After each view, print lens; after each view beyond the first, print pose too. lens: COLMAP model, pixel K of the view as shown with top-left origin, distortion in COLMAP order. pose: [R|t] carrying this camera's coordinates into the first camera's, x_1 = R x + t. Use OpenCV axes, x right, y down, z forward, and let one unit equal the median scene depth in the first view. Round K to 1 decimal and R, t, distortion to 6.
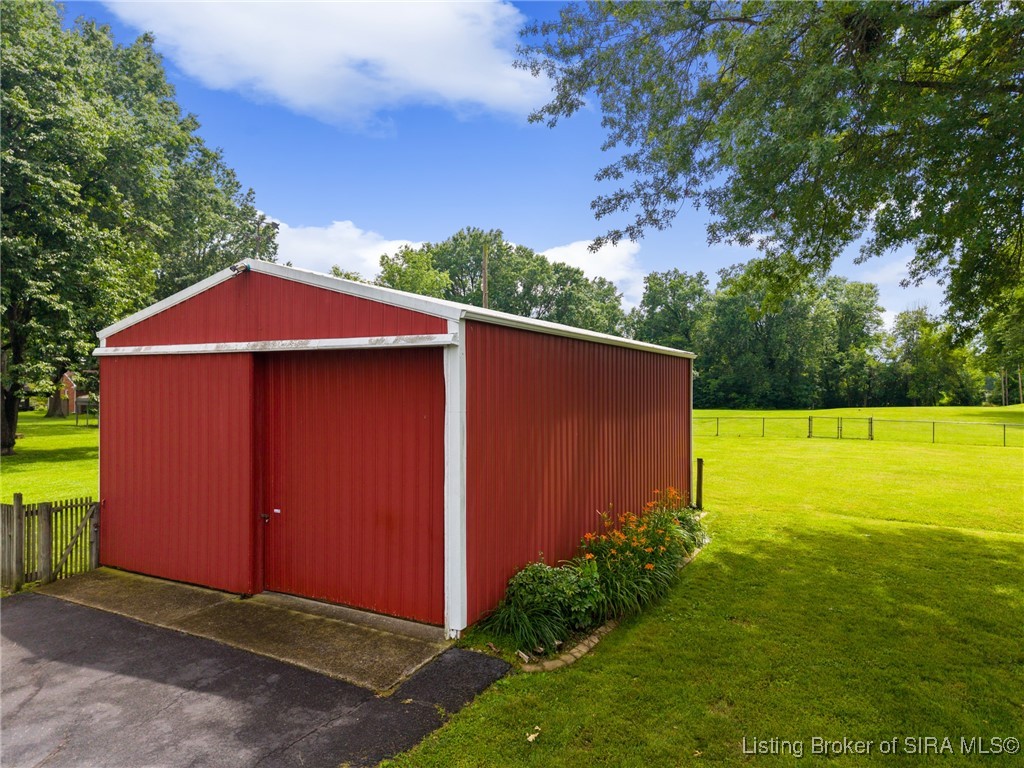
lens RADIAL K [[686.1, 0, 512.6], [0, 686.1, 387.7], [0, 0, 1]] dist [0.033799, -0.032414]
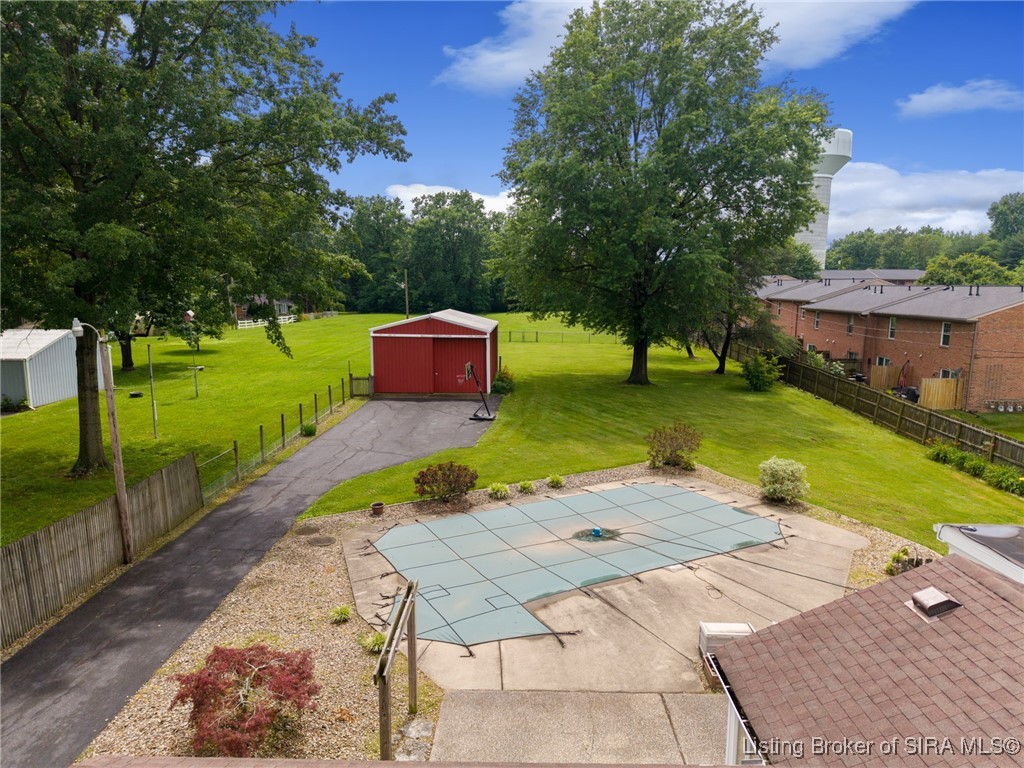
lens RADIAL K [[686.1, 0, 515.2], [0, 686.1, 405.4], [0, 0, 1]] dist [0.033799, -0.032414]
pose [[0.882528, -0.079591, 0.463475, -0.193697], [-0.005853, 0.983638, 0.180062, -0.040600], [-0.470223, -0.161622, 0.867622, -0.301460]]
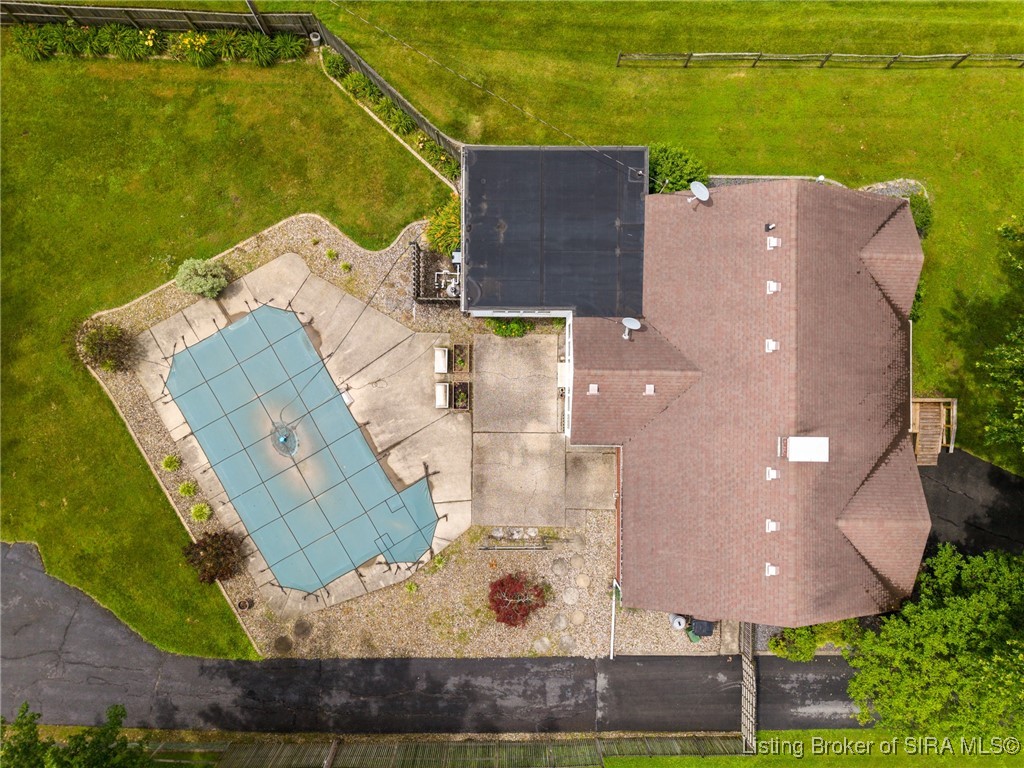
lens RADIAL K [[686.1, 0, 512.4], [0, 686.1, 382.8], [0, 0, 1]] dist [0.033799, -0.032414]
pose [[-0.472127, -0.881526, -0.002922, -0.100626], [-0.030647, 0.013101, 0.999444, -0.268898], [-0.880998, 0.471954, -0.033201, -0.225139]]
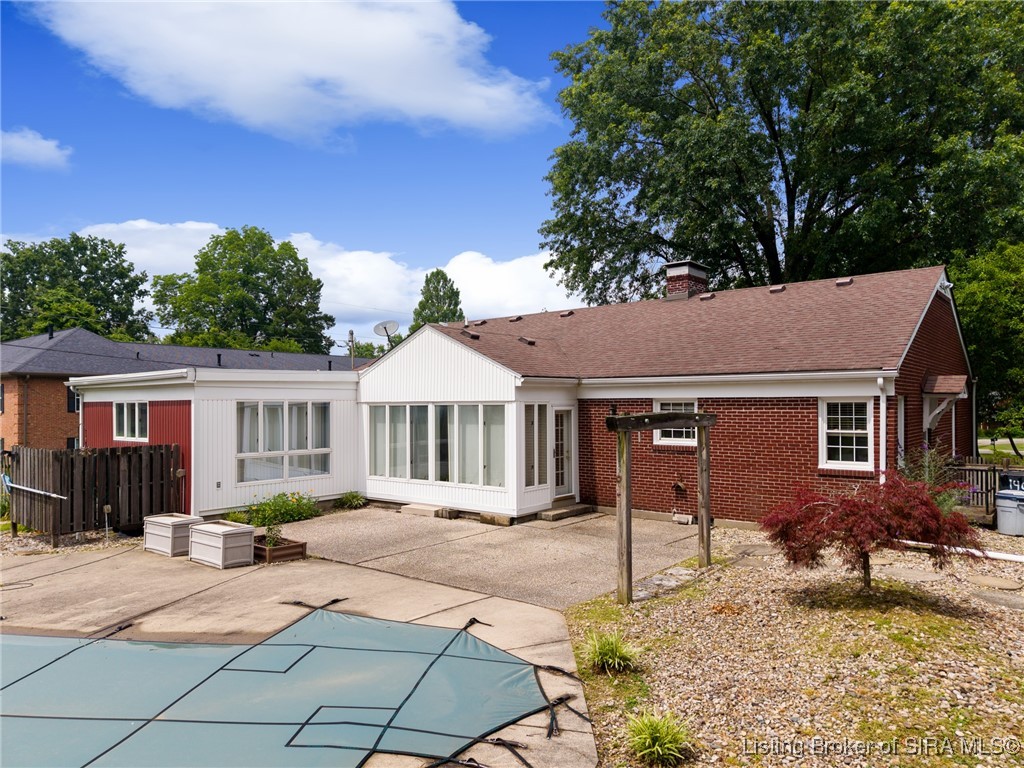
lens RADIAL K [[686.1, 0, 509.6], [0, 686.1, 400.0], [0, 0, 1]] dist [0.033799, -0.032414]
pose [[-0.982898, 0.004975, 0.184081, -0.158405], [0.003281, 0.999949, -0.009508, 0.011450], [-0.184119, -0.008742, -0.982865, -0.104275]]
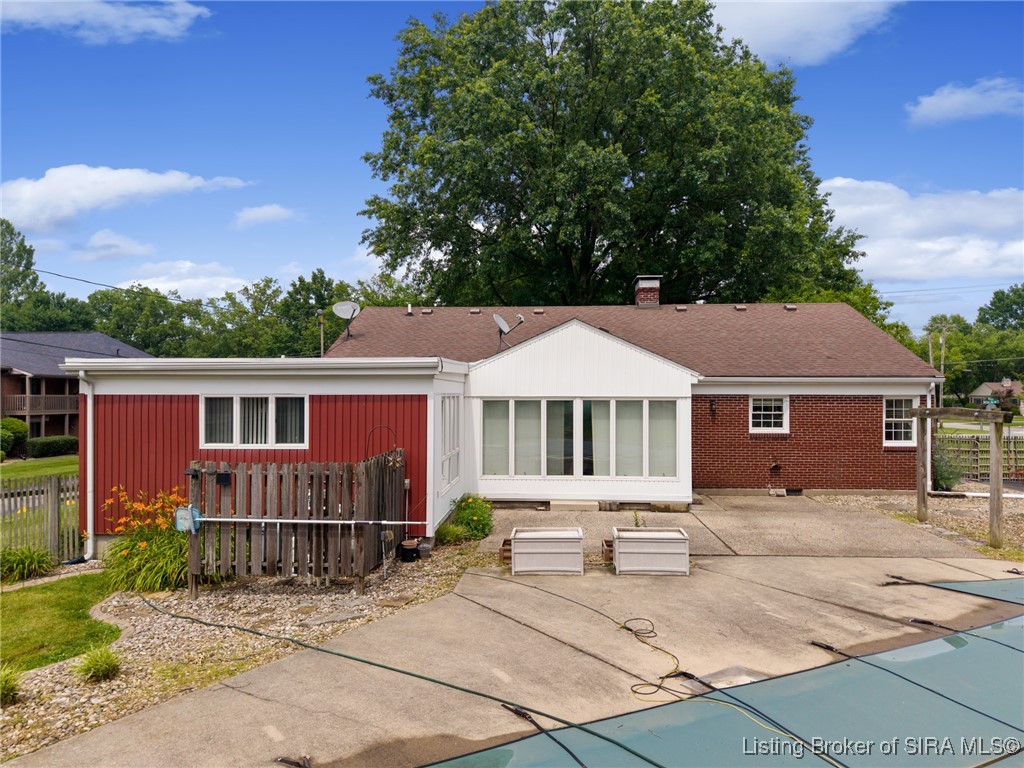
lens RADIAL K [[686.1, 0, 517.6], [0, 686.1, 388.1], [0, 0, 1]] dist [0.033799, -0.032414]
pose [[-0.902633, -0.005155, -0.430380, -0.029074], [-0.000563, 0.999942, -0.010796, 0.010007], [0.430410, -0.009503, -0.902583, -0.120146]]
